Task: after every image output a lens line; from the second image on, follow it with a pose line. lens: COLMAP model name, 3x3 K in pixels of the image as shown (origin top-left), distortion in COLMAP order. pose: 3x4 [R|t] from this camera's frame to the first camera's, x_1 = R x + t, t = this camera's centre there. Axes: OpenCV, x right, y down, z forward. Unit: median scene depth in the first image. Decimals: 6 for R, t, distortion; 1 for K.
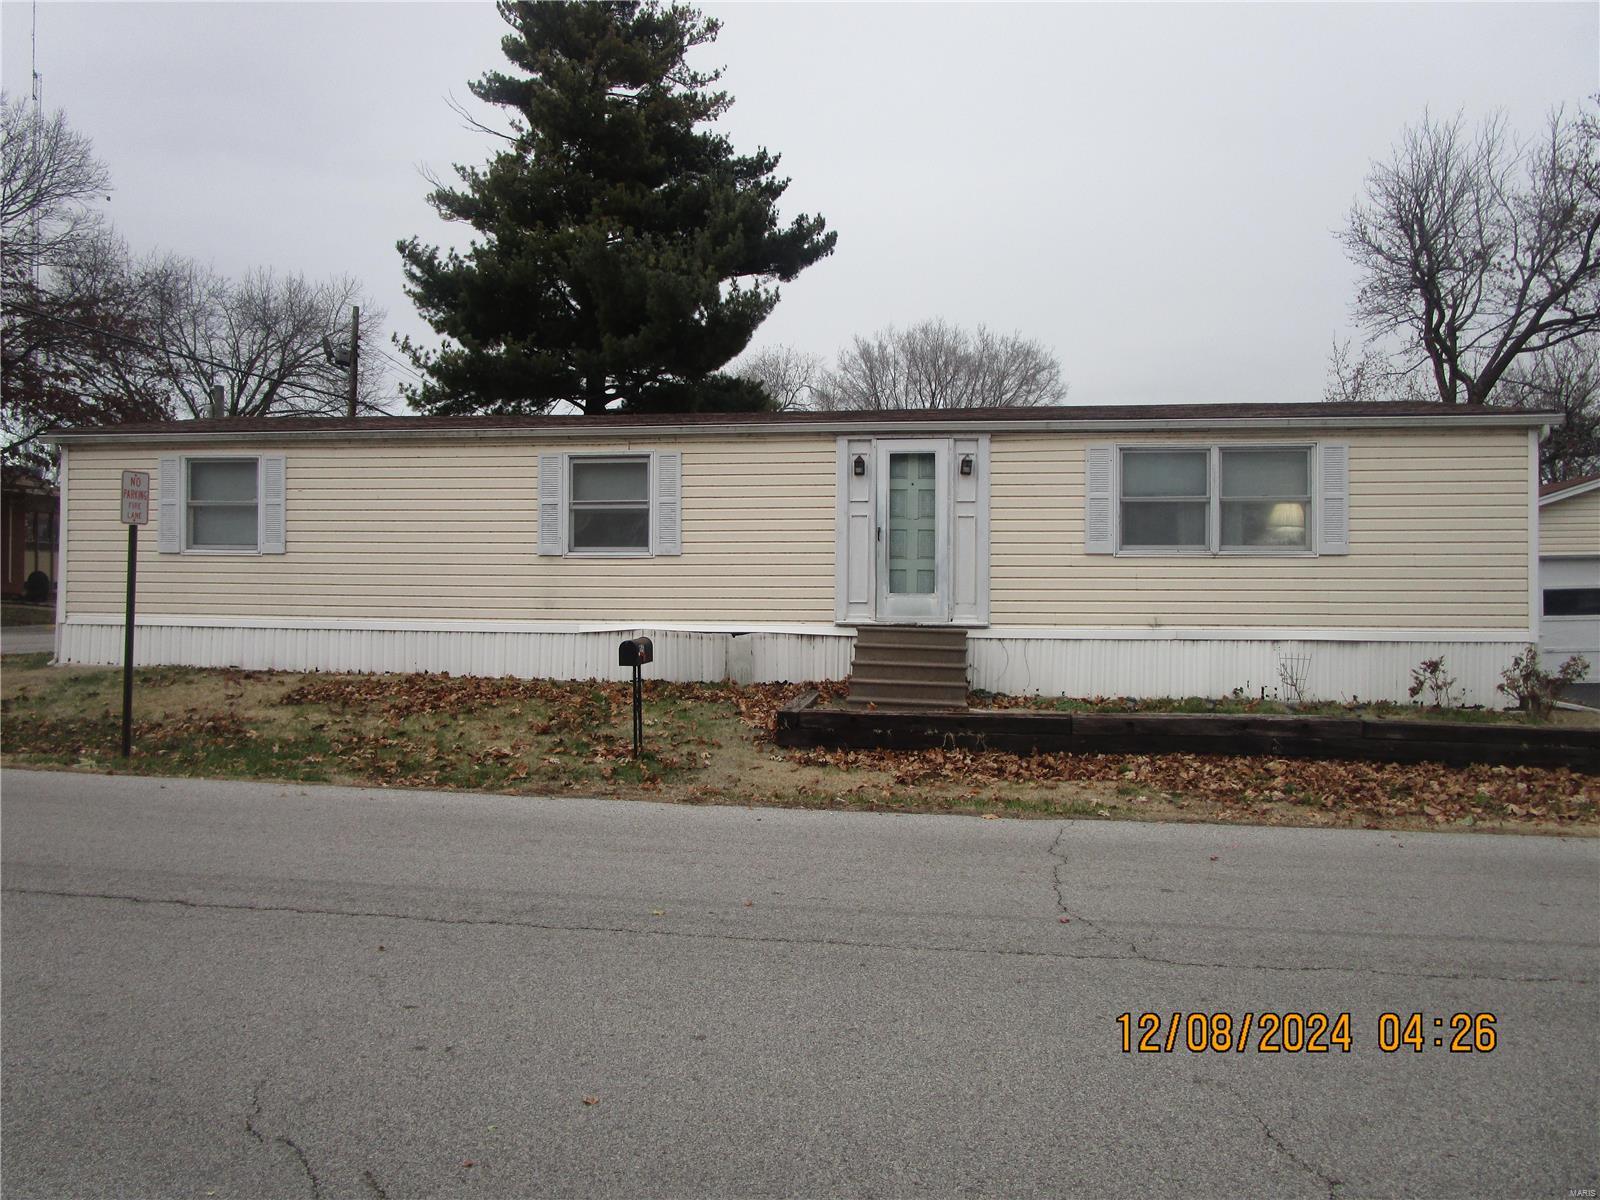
lens RADIAL K [[1117.2, 0, 817.4], [0, 1117.2, 597.8], [0, 0, 1]] dist [-0.025900, 0.034928]
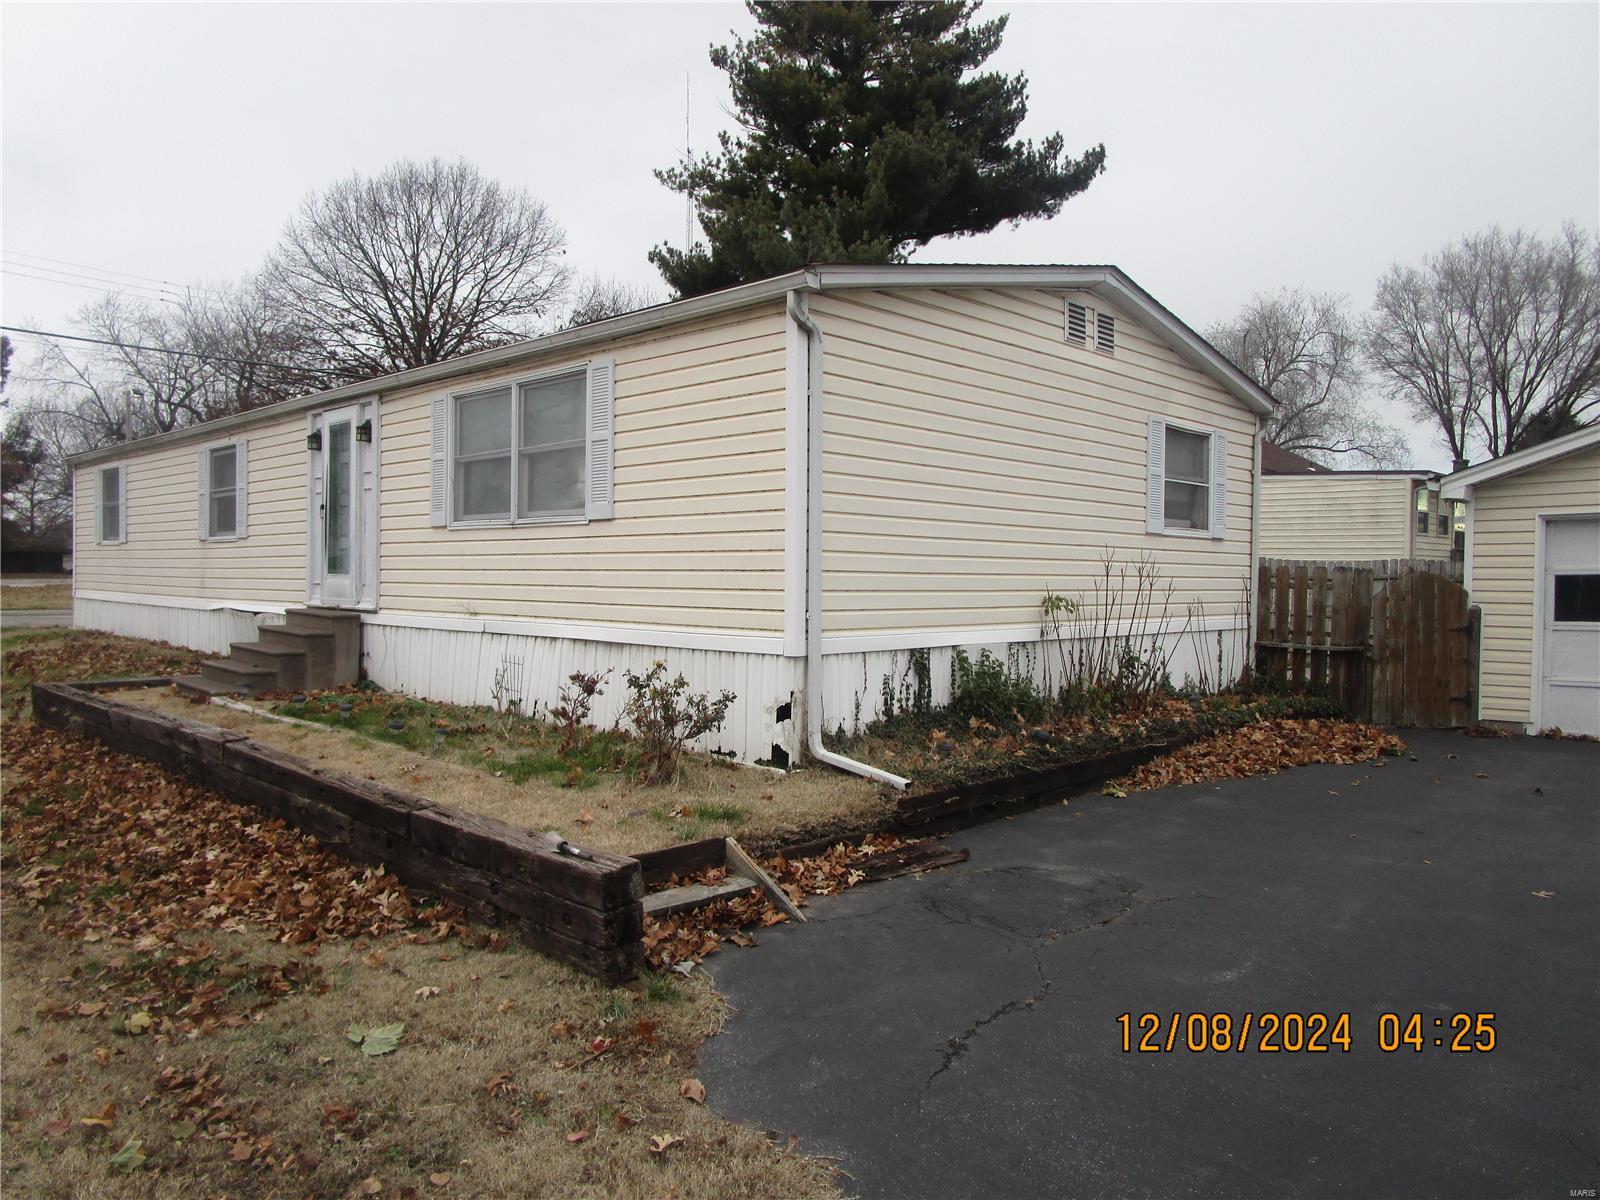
lens RADIAL K [[1137.3, 0, 808.4], [0, 1137.3, 603.4], [0, 0, 1]] dist [-0.038290, 0.033172]
pose [[0.798465, 0.016479, -0.601815, 0.954949], [-0.007144, 0.999814, 0.017900, 0.000456], [0.601998, -0.009993, 0.798435, 0.479743]]
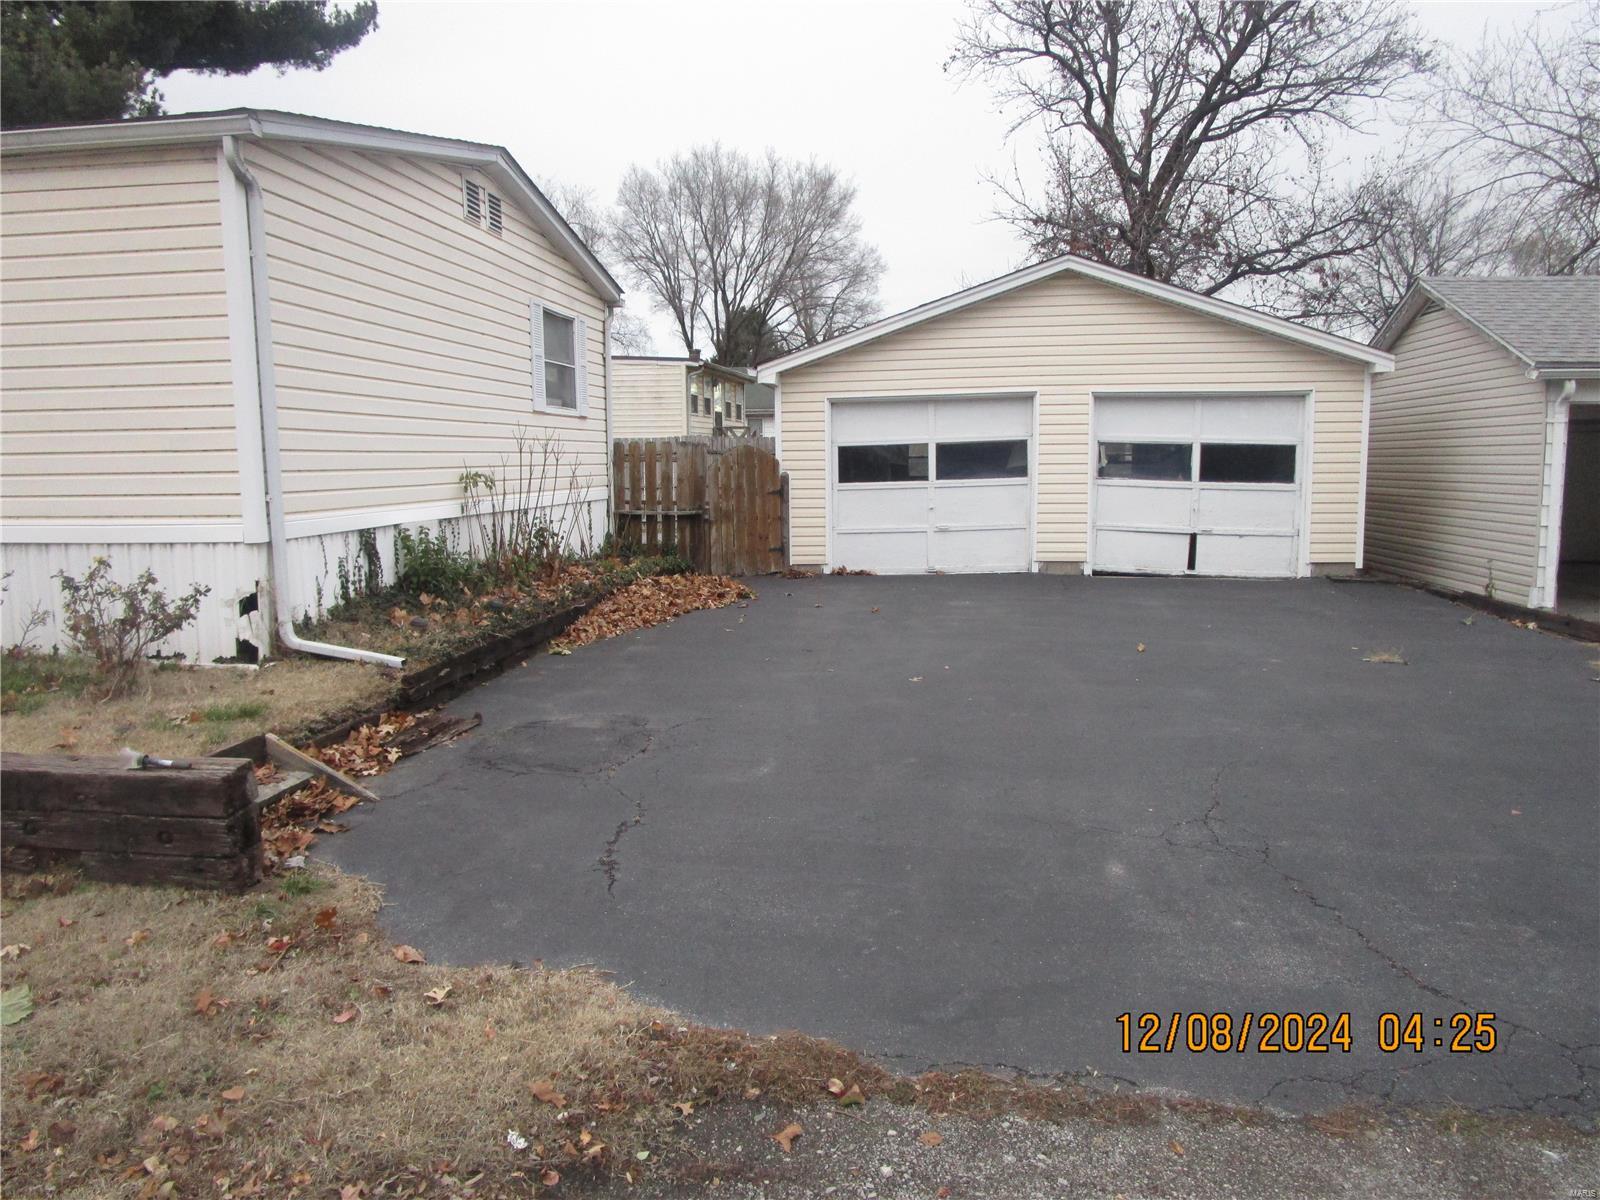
lens RADIAL K [[1127.5, 0, 800.0], [0, 1127.5, 600.0], [0, 0, 1]] dist [-0.026243, 0.002339]
pose [[0.999845, -0.014423, -0.010067, 0.864042], [0.015550, 0.992324, 0.122687, 0.003487], [0.008220, -0.122824, 0.992394, 0.410063]]
